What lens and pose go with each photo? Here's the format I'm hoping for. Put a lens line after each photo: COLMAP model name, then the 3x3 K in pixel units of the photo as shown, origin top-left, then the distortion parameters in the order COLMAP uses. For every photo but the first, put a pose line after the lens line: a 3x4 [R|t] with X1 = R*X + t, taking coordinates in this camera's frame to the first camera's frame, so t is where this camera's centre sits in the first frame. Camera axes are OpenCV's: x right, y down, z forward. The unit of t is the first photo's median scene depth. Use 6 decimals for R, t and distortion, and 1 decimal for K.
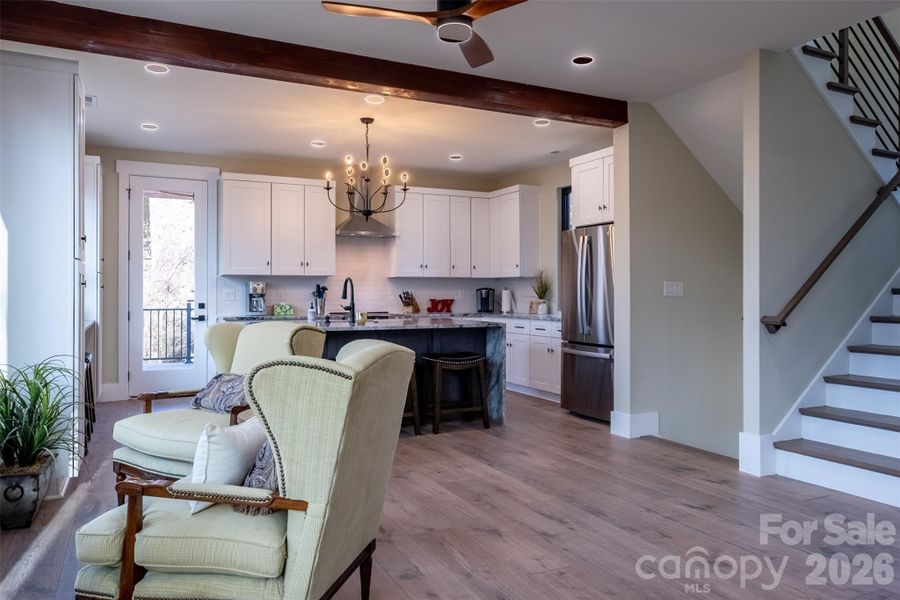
lens RADIAL K [[643.9, 0, 450.2], [0, 643.9, 297.6], [0, 0, 1]] dist [-0.002229, -0.000196]
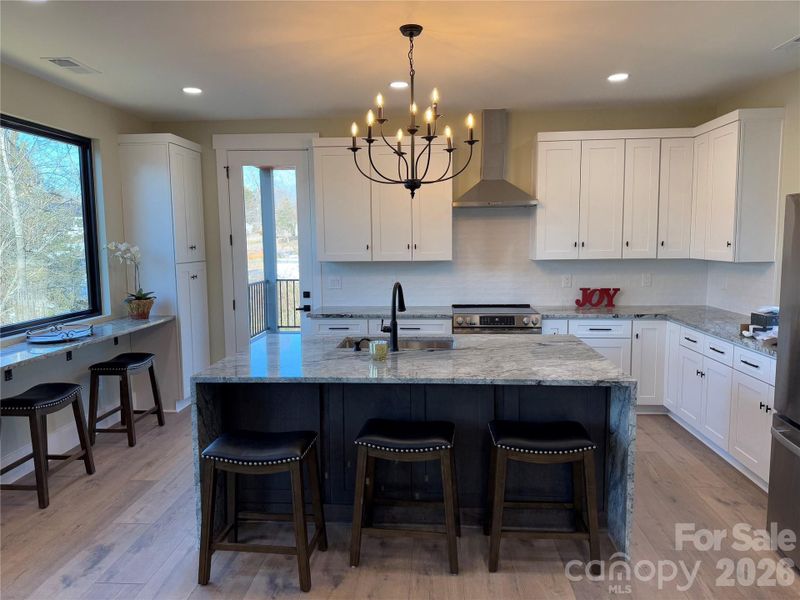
lens RADIAL K [[570.3, 0, 400.5], [0, 570.3, 299.6], [0, 0, 1]] dist [0.035898, 0.000486]
pose [[0.872053, 0.042213, -0.487588, 0.107017], [0.004656, 0.995513, 0.094514, -0.052889], [0.489390, -0.084691, 0.867943, 0.371040]]
